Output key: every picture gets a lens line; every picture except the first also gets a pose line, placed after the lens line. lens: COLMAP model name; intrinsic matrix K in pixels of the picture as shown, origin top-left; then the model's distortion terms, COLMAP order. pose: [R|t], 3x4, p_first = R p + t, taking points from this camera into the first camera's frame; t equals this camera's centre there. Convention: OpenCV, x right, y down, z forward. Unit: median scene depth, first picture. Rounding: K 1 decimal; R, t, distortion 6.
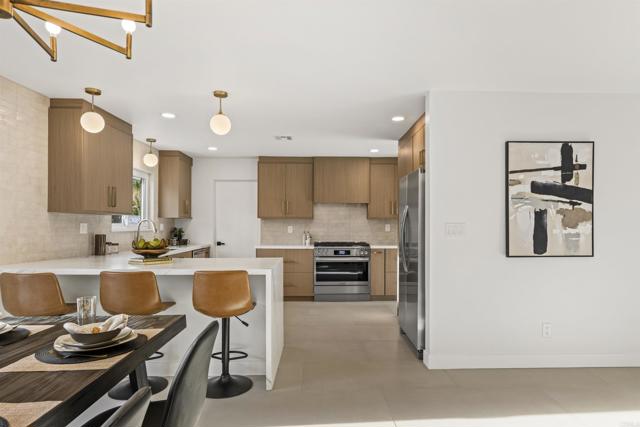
lens RADIAL K [[373.0, 0, 319.6], [0, 373.0, 222.3], [0, 0, 1]] dist [0.001873, -0.002811]
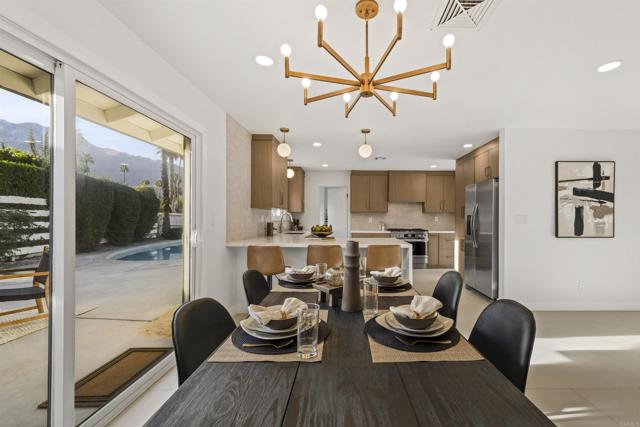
lens RADIAL K [[268.0, 0, 323.8], [0, 268.0, 216.4], [0, 0, 1]] dist [-0.002599, -0.000350]
pose [[0.999599, 0.002266, -0.028234, -0.409766], [-0.002257, 0.999997, 0.000374, 0.008643], [0.028235, -0.000311, 0.999601, -0.111648]]
